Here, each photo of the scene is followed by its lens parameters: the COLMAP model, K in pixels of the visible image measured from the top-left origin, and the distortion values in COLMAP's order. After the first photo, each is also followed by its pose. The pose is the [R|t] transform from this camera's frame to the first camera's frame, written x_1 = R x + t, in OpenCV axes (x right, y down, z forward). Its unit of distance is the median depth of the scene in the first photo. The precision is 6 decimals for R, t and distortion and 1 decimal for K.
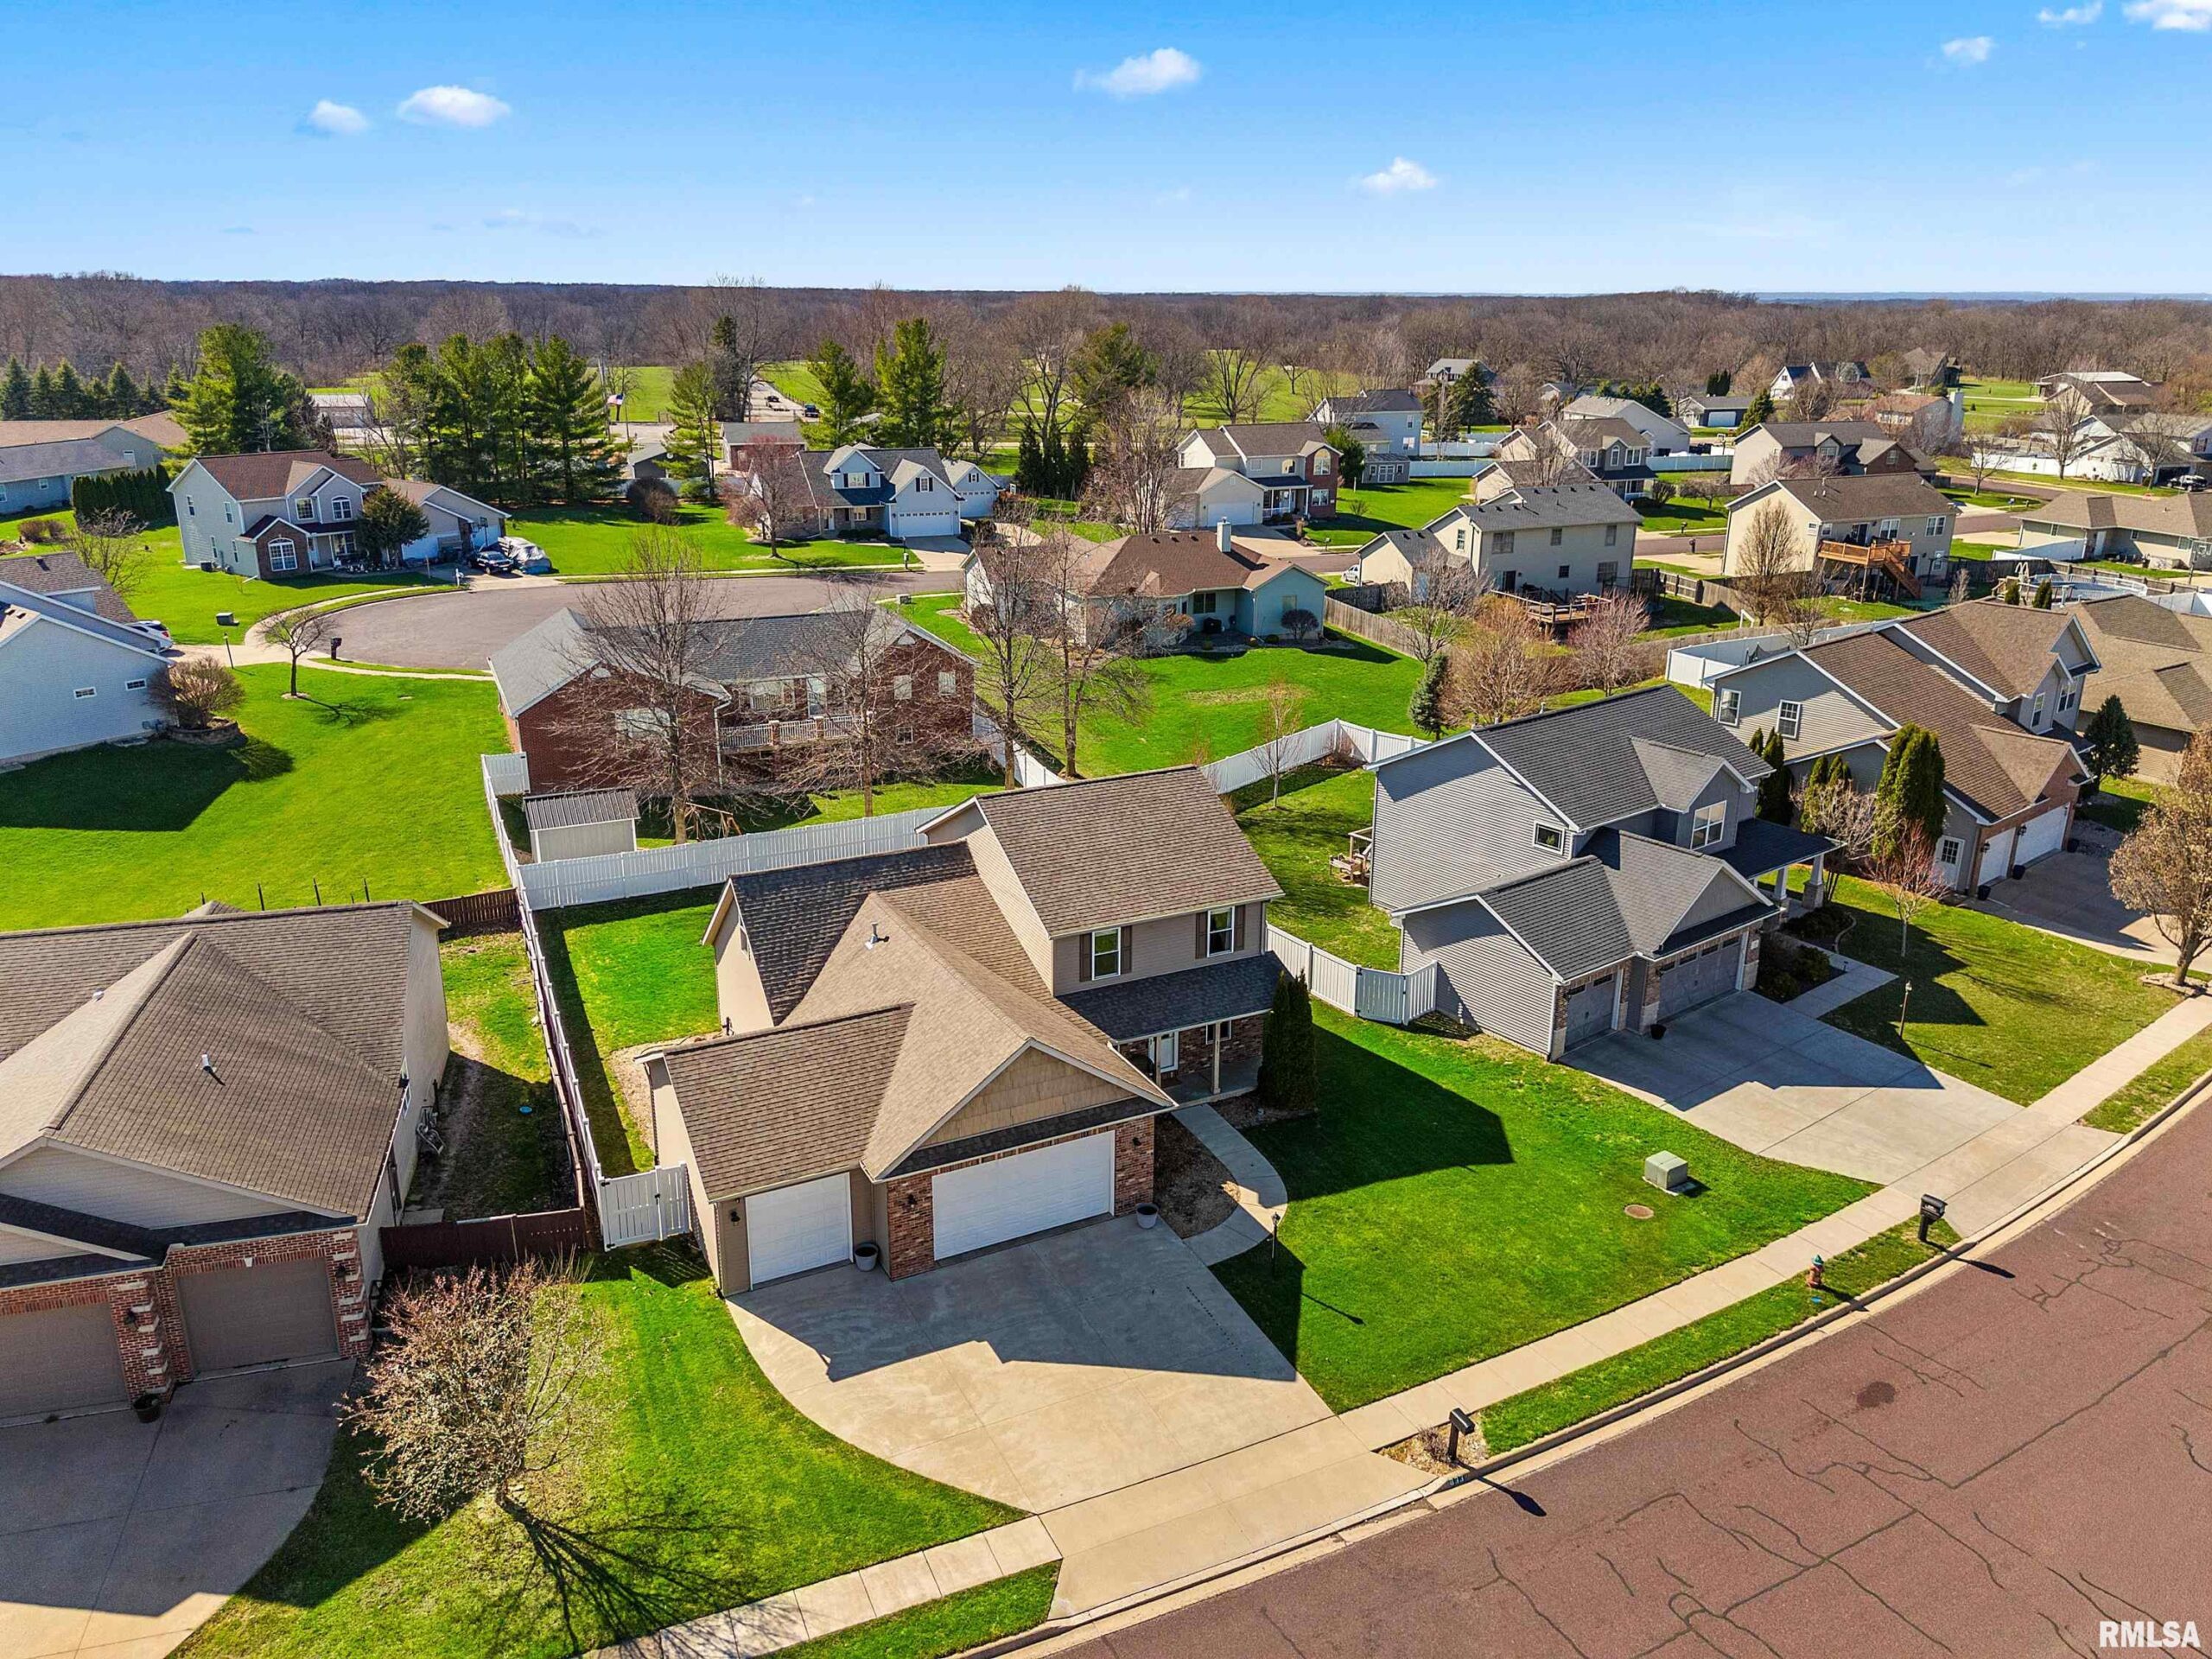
lens RADIAL K [[1627.6, 0, 1108.9], [0, 1627.6, 804.0], [0, 0, 1]] dist [0.065894, -0.055131]
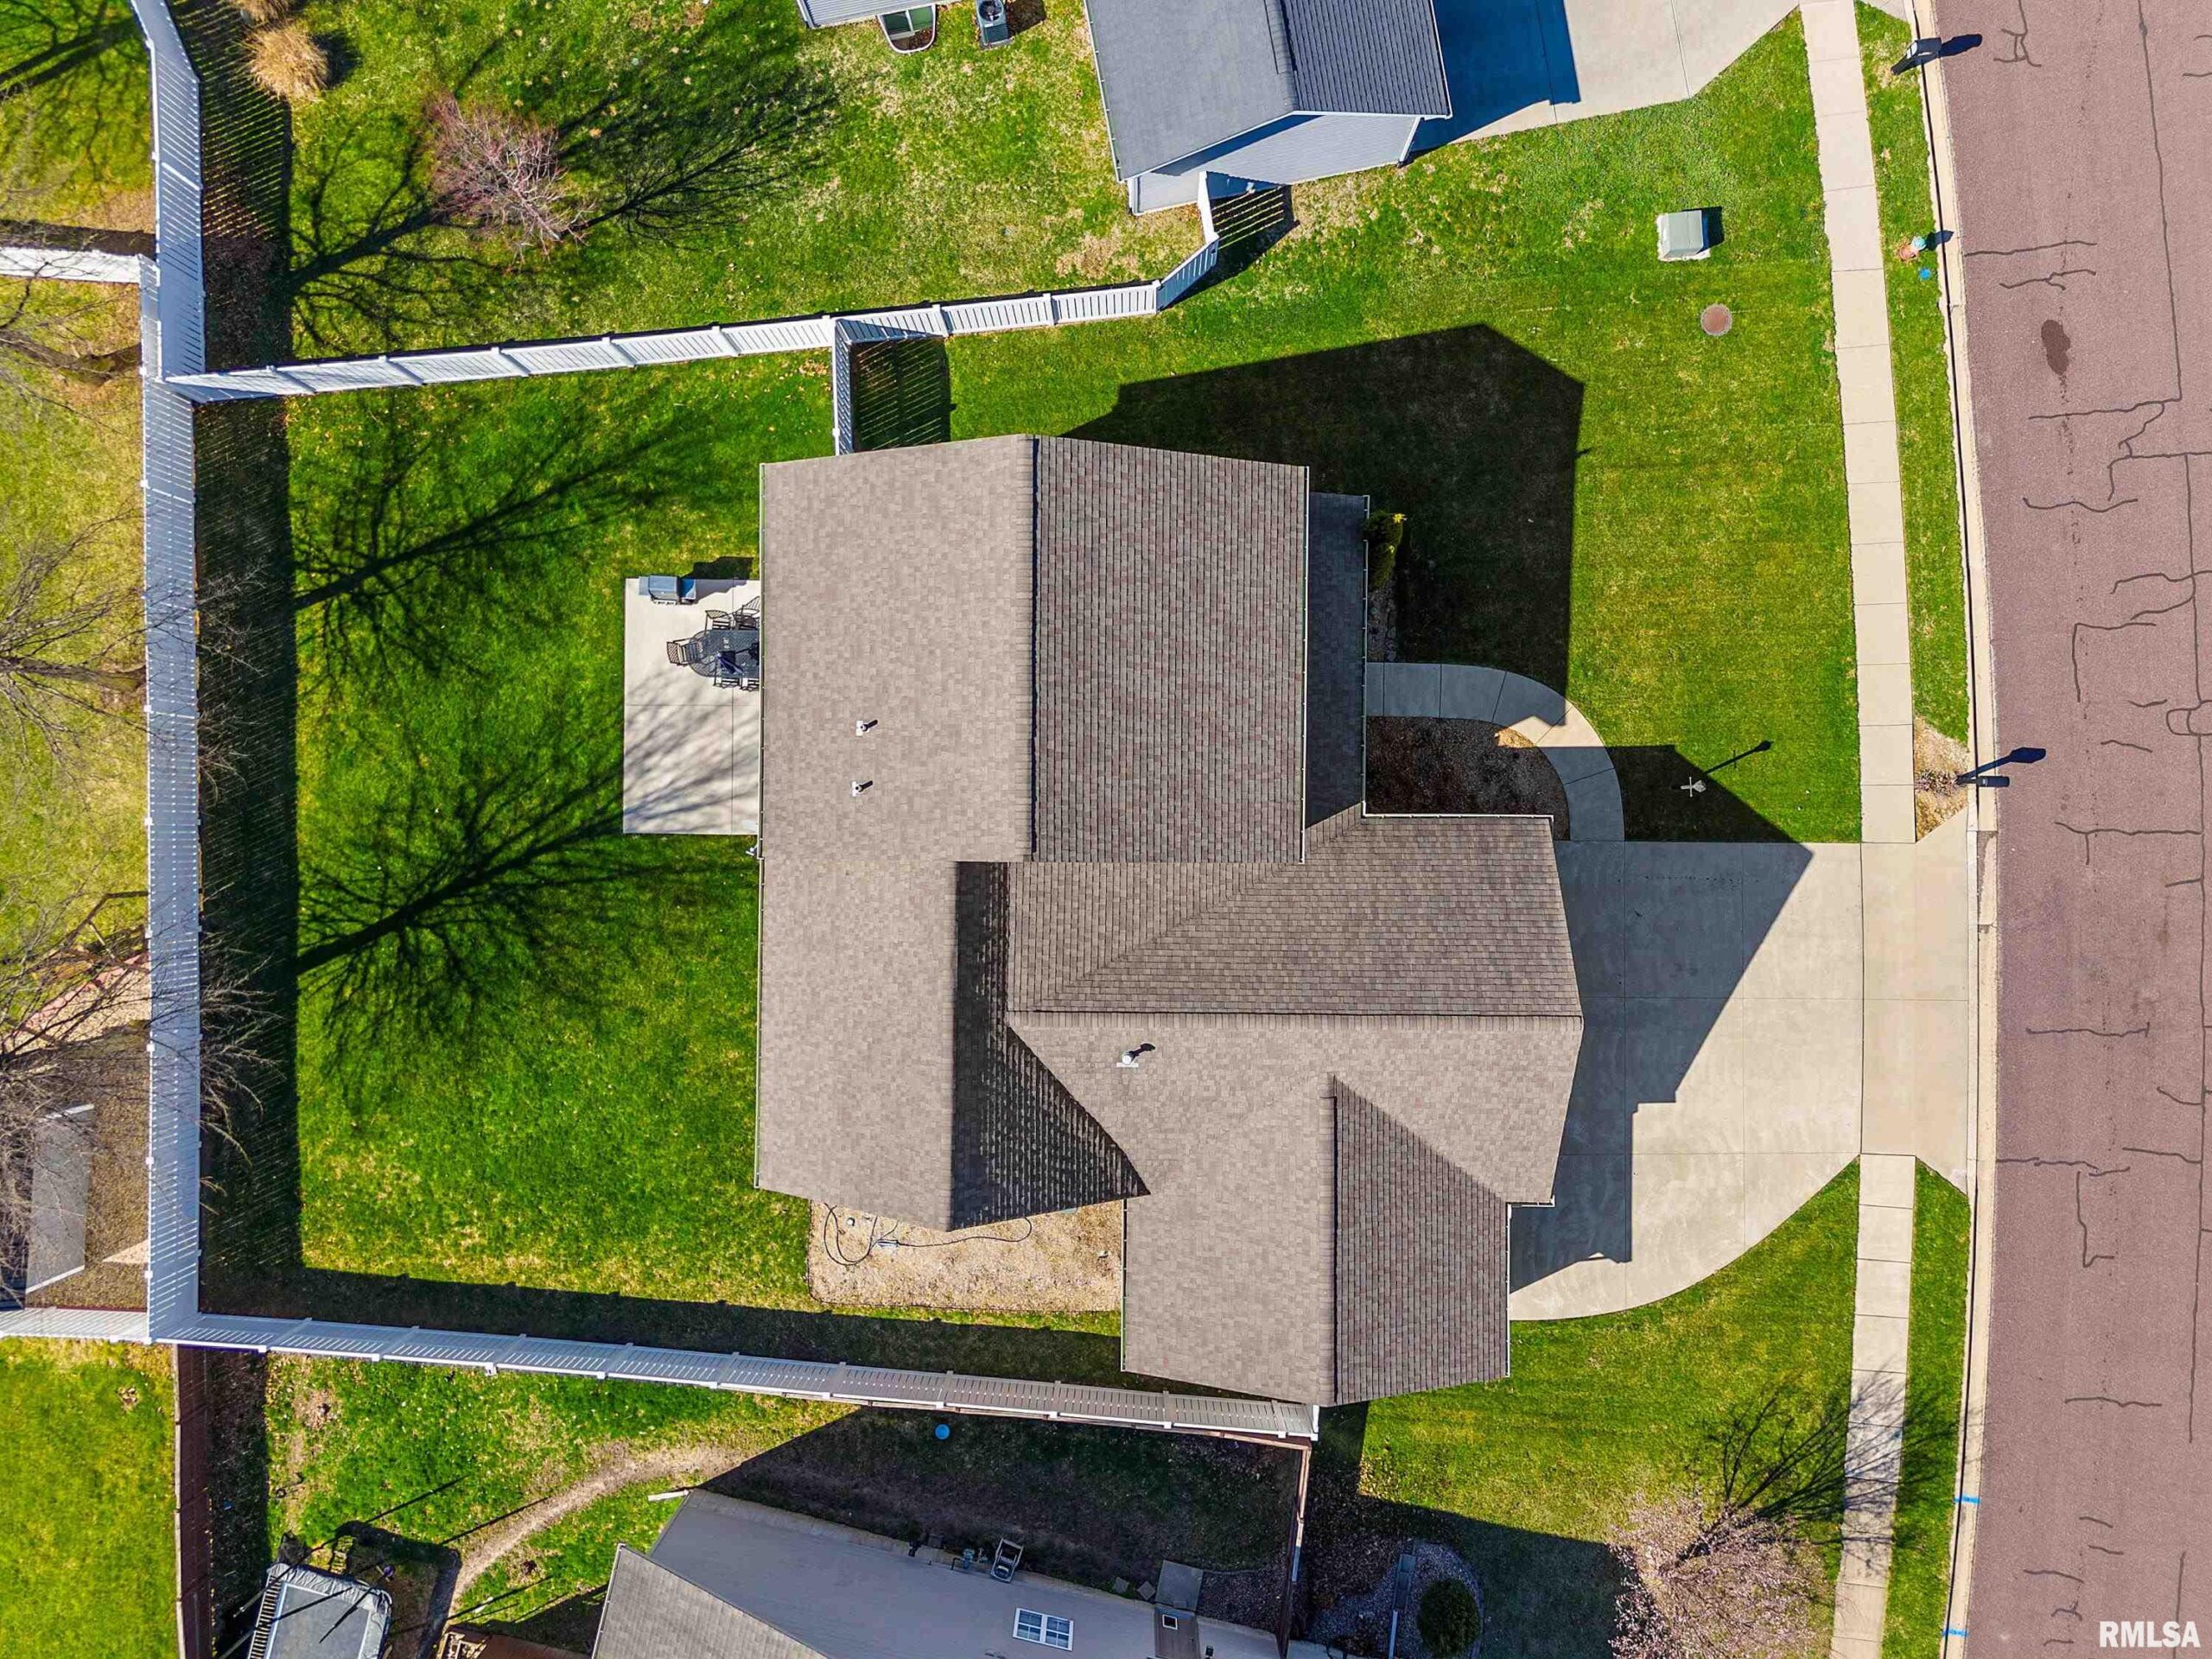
lens RADIAL K [[1627.6, 0, 1108.9], [0, 1627.6, 804.0], [0, 0, 1]] dist [0.065894, -0.055131]
pose [[0.467804, -0.883830, -0.001768, -0.062445], [0.280459, 0.146547, 0.948613, -0.743208], [-0.838154, -0.444261, 0.316433, 1.036492]]
